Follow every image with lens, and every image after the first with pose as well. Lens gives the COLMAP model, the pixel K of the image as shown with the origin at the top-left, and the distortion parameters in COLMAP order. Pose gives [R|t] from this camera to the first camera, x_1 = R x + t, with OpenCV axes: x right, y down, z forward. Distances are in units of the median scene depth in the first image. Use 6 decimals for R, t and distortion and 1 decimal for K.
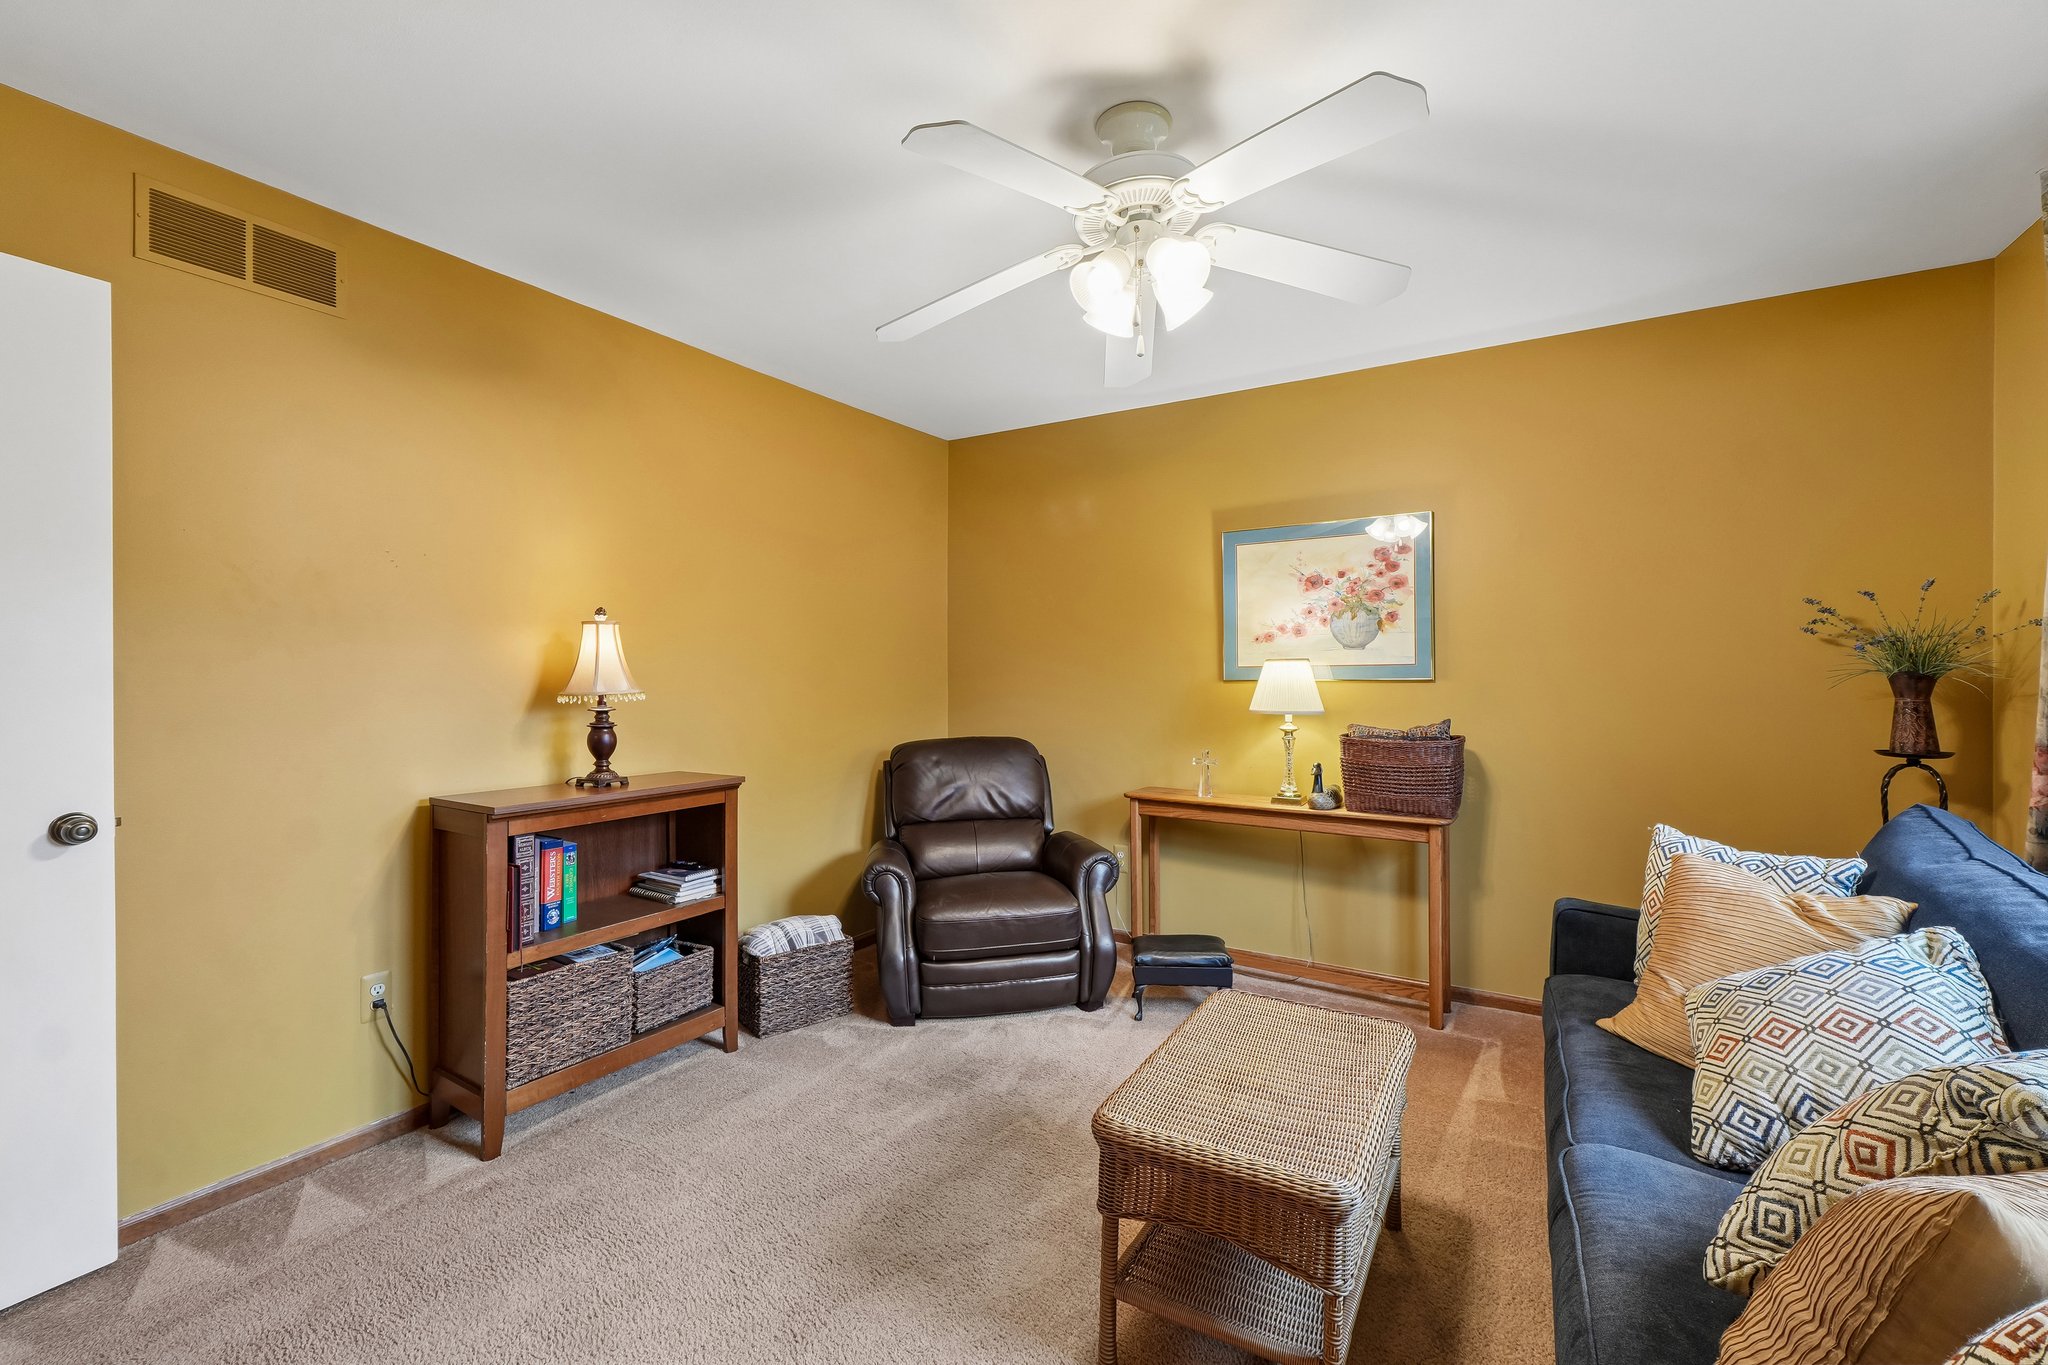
lens RADIAL K [[849.9, 0, 1024.0], [0, 849.9, 682.5], [0, 0, 1]] dist [-0.000421, -0.000007]
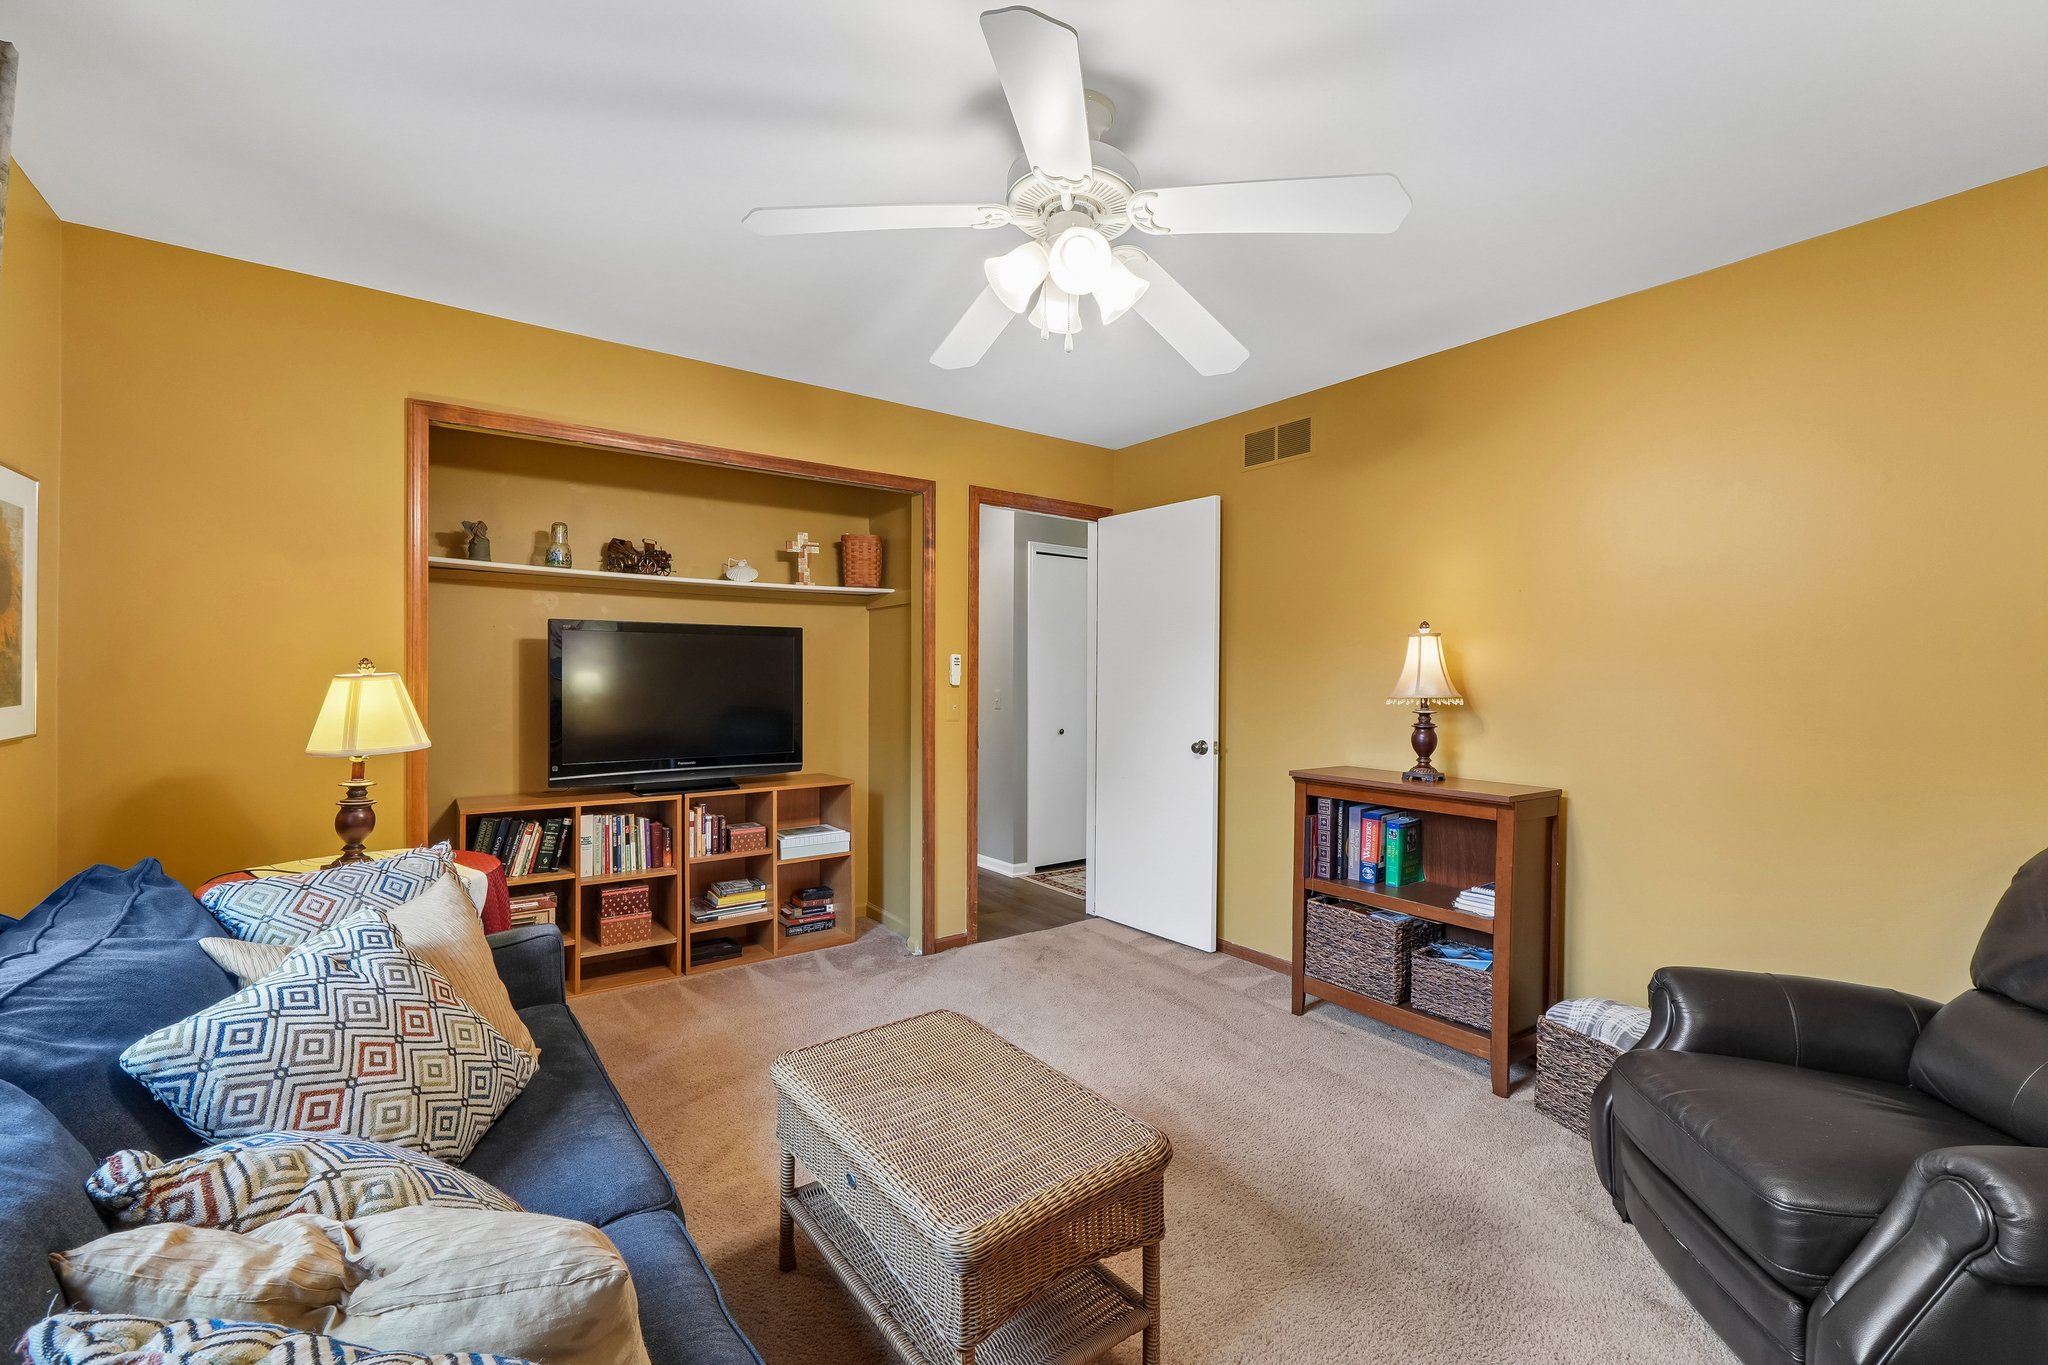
lens RADIAL K [[849.9, 0, 1024.0], [0, 849.9, 682.5], [0, 0, 1]] dist [-0.000421, -0.000007]
pose [[-0.368085, 0.013796, -0.929690, 0.752889], [-0.009660, 0.999779, 0.018661, -0.023395], [0.929742, 0.015850, -0.367871, 0.935319]]
